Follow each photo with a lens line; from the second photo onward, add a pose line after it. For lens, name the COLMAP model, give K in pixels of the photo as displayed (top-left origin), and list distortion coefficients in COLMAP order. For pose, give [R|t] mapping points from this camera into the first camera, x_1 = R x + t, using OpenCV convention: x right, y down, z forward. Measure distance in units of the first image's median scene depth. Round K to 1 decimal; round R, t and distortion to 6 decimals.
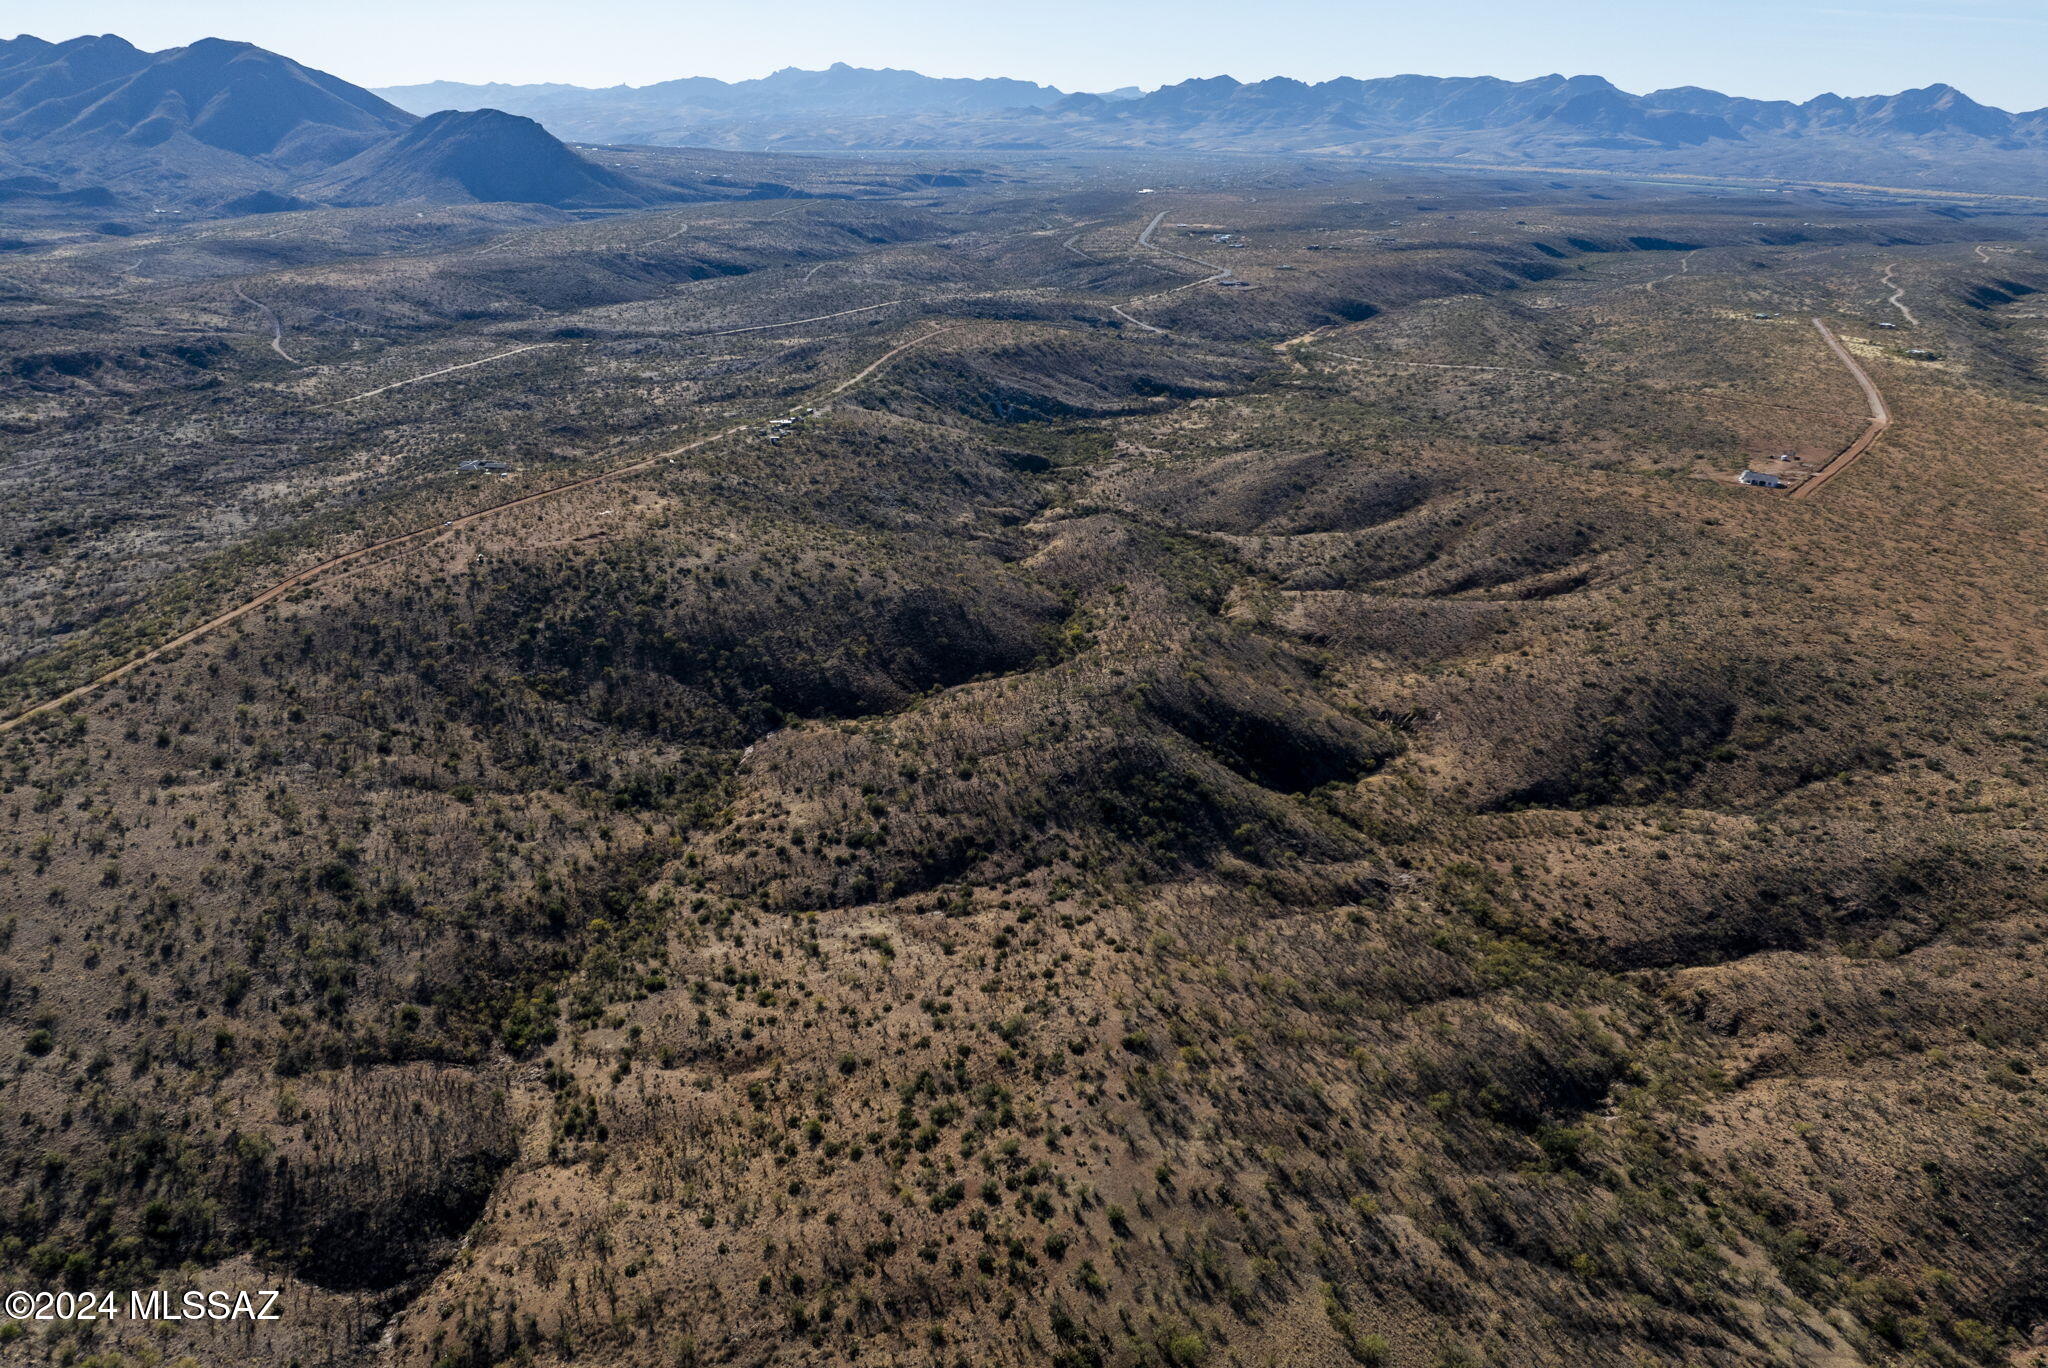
lens RADIAL K [[1443.2, 0, 1015.3], [0, 1443.2, 676.9], [0, 0, 1]] dist [-0.044681, 0.013145]
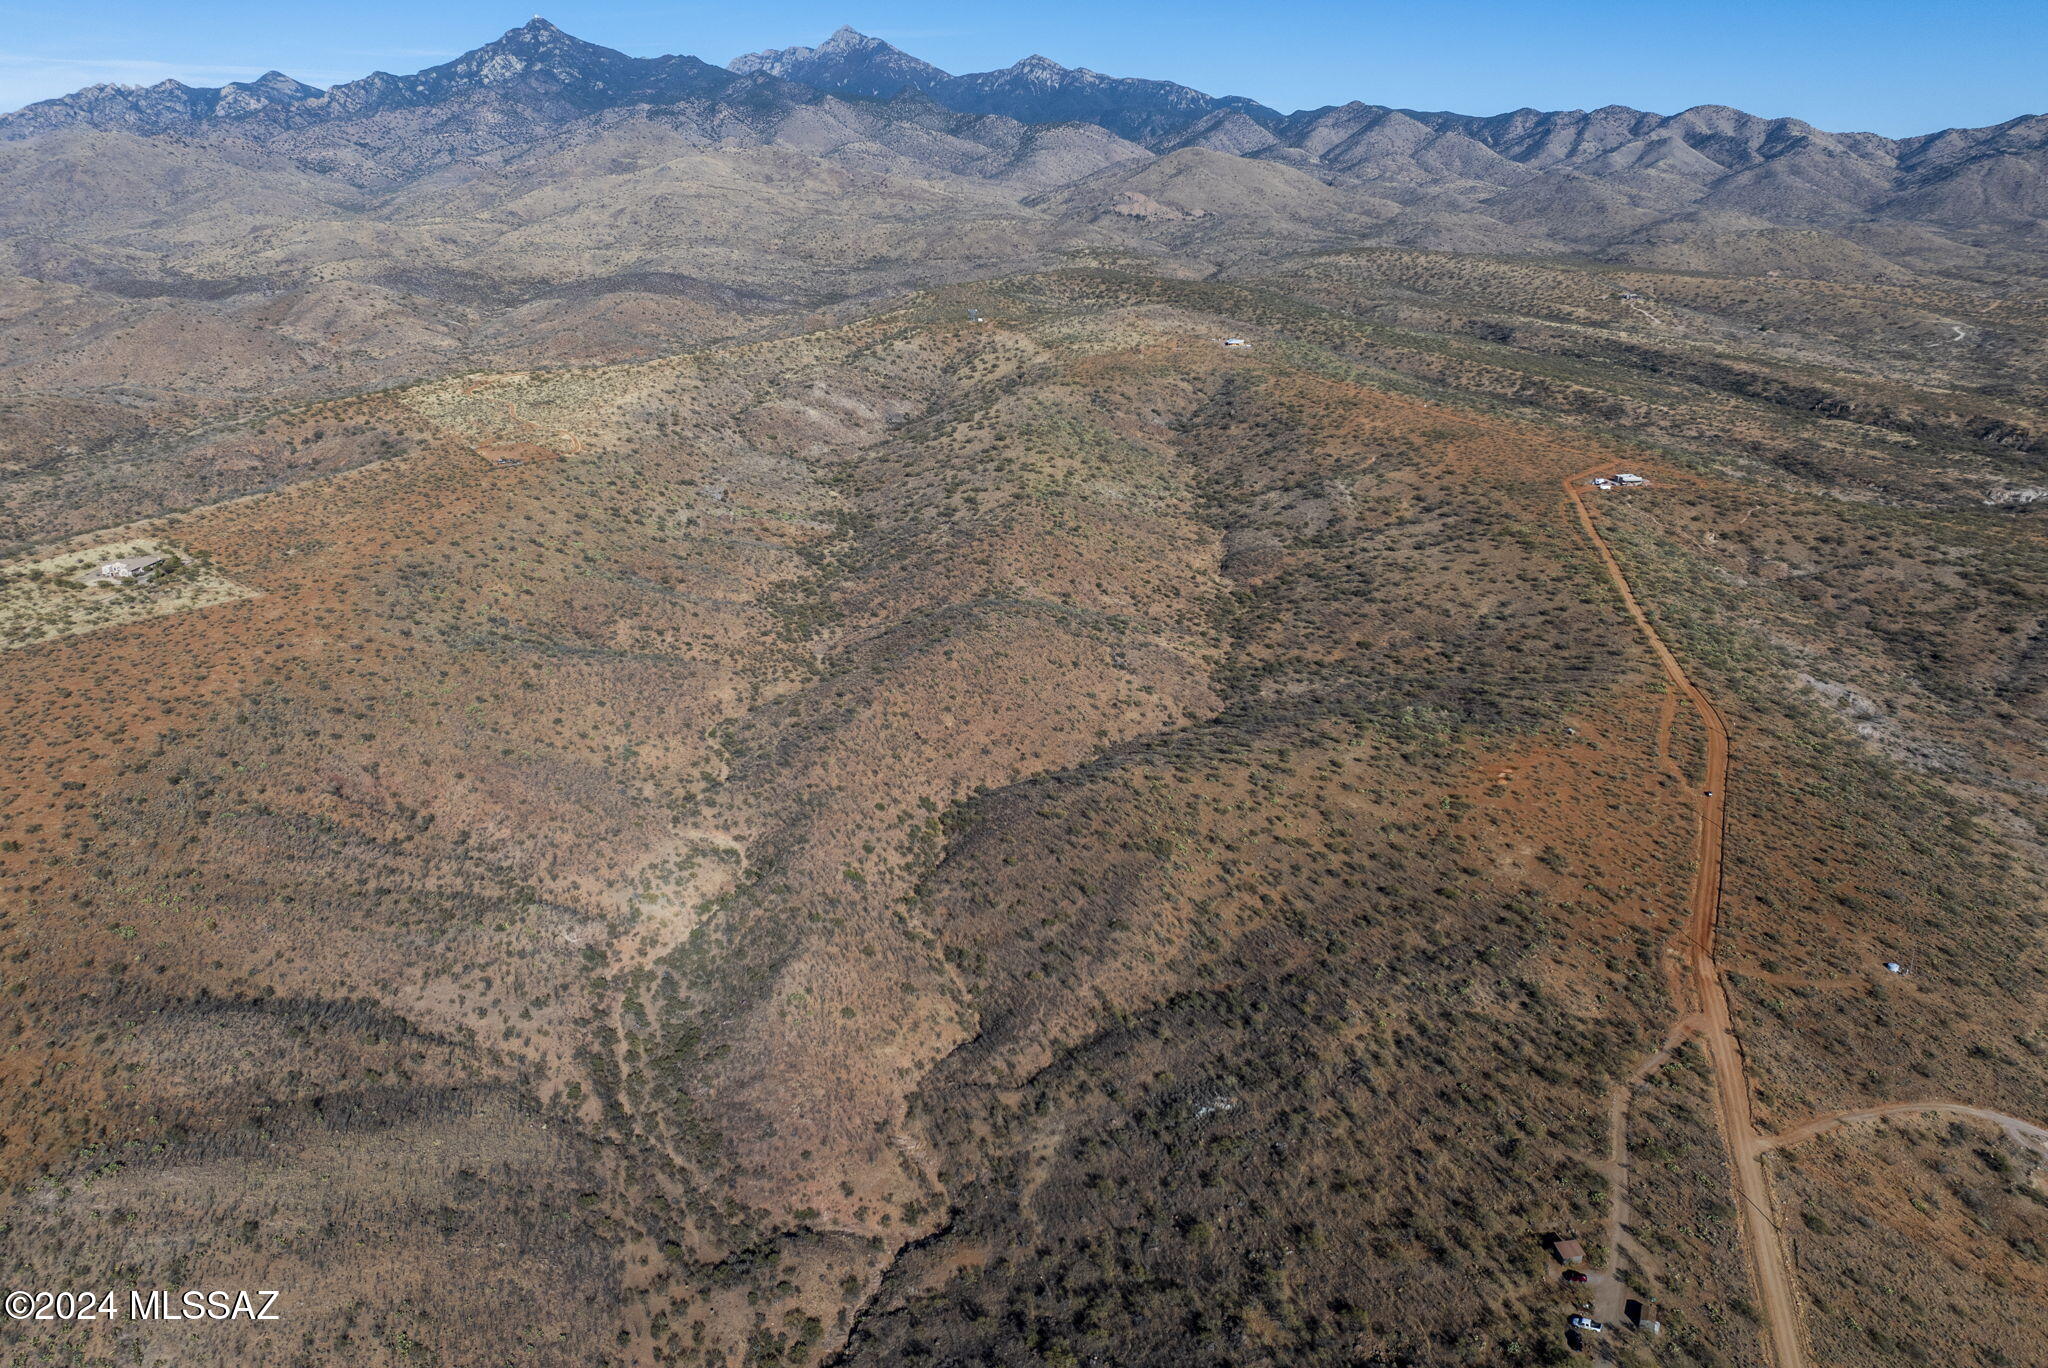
lens RADIAL K [[1443.2, 0, 1031.2], [0, 1443.2, 676.4], [0, 0, 1]] dist [-0.044681, 0.013145]
pose [[-0.997551, -0.035729, 0.060130, -0.055339], [0.012311, 0.756573, 0.653793, -0.539783], [-0.068852, 0.652933, -0.754280, 1.264766]]
